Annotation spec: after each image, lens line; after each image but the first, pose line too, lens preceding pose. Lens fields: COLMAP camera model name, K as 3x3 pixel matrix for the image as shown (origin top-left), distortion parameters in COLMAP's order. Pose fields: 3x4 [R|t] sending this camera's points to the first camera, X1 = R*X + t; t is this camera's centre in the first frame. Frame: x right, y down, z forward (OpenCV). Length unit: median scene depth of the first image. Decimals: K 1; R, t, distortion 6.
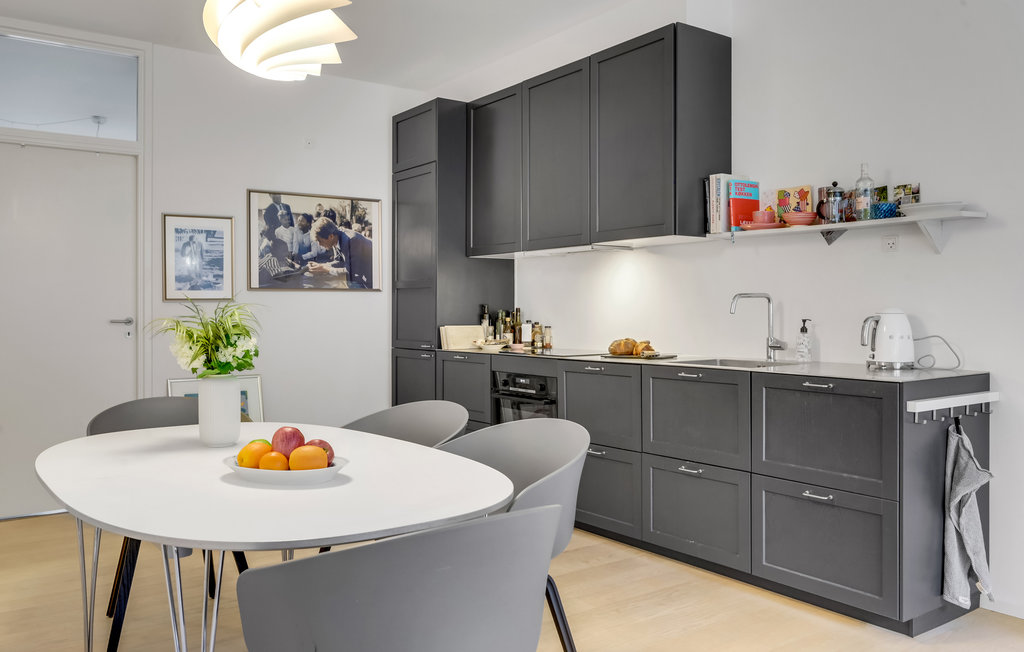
lens RADIAL K [[828.3, 0, 507.1], [0, 828.3, 308.1], [0, 0, 1]] dist [-0.017449, 0.007729]
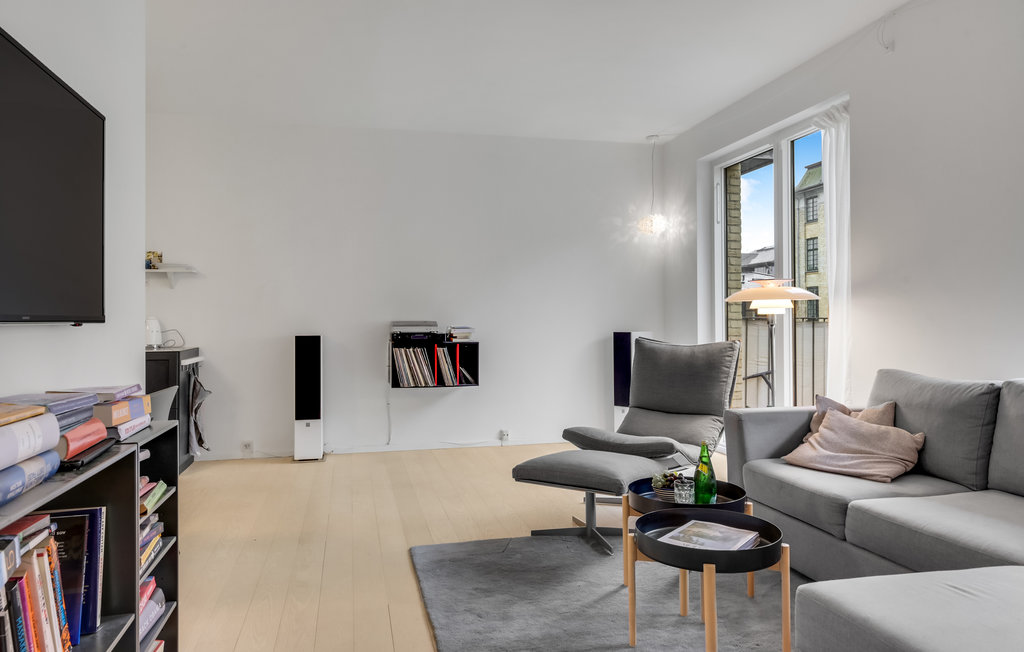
lens RADIAL K [[684.7, 0, 512.6], [0, 684.7, 317.1], [0, 0, 1]] dist [-0.008362, -0.002033]
pose [[0.381155, 0.007420, 0.924481, -0.446015], [0.002611, 0.999955, -0.009102, 0.011987], [-0.924507, 0.005883, 0.381118, -0.247868]]
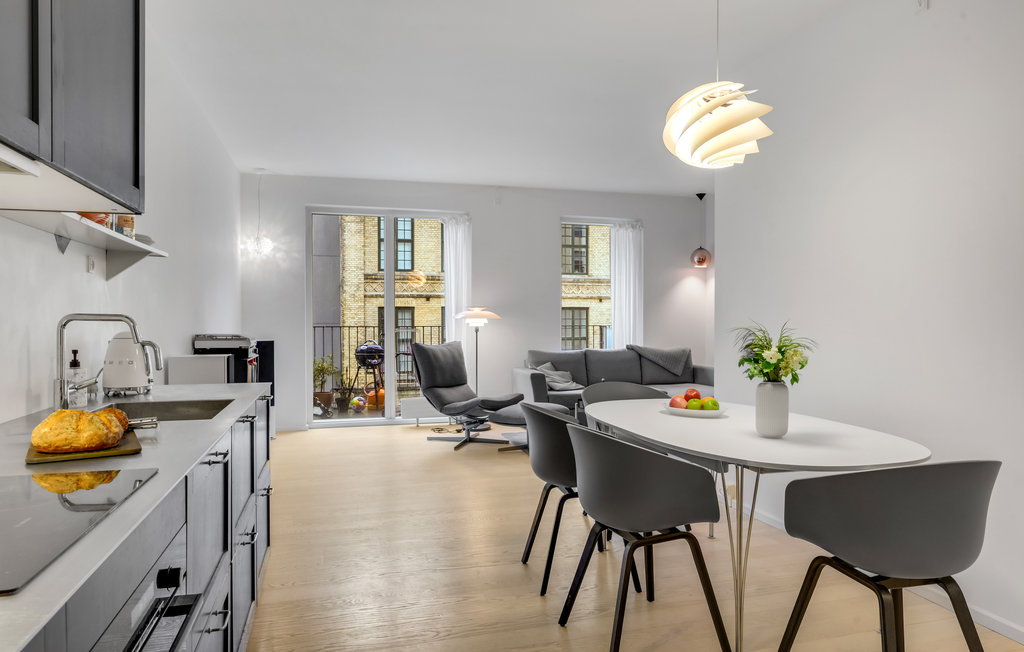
lens RADIAL K [[651.5, 0, 511.2], [0, 651.5, 327.1], [0, 0, 1]] dist [-0.000146, -0.000140]
pose [[-0.938601, 0.001902, 0.344998, -0.167110], [0.005721, 0.999933, 0.010052, -0.008745], [-0.344956, 0.011409, -0.938550, 1.037815]]
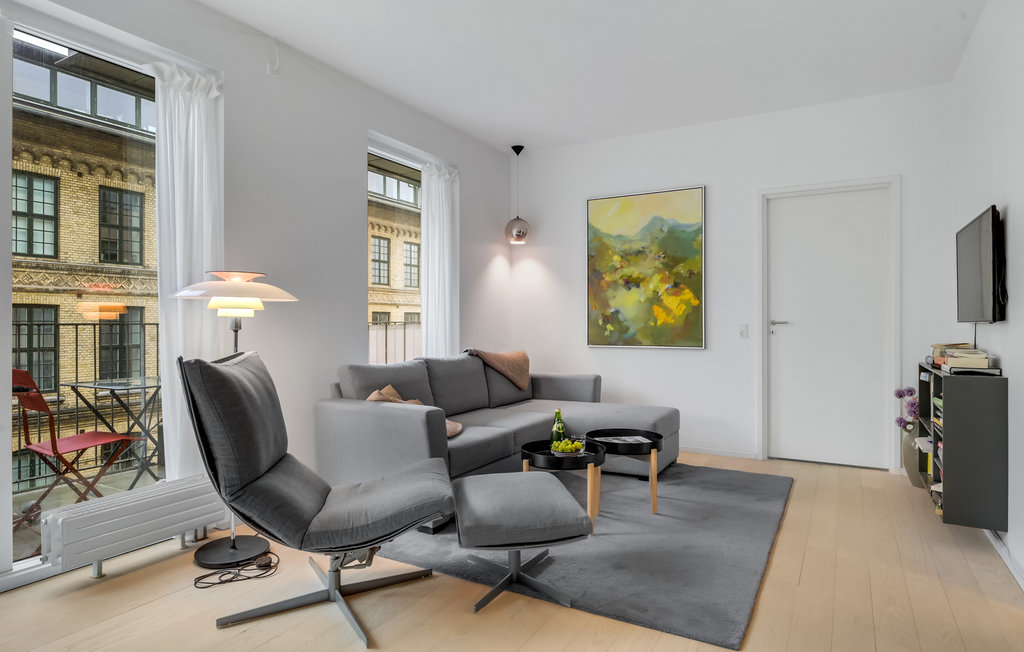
lens RADIAL K [[590.9, 0, 519.1], [0, 590.9, 321.7], [0, 0, 1]] dist [-0.006453, -0.000647]
pose [[-0.908899, 0.006009, -0.416972, 0.395559], [0.007796, 0.999966, -0.002582, 0.010526], [0.416943, -0.005597, -0.908915, 0.377318]]
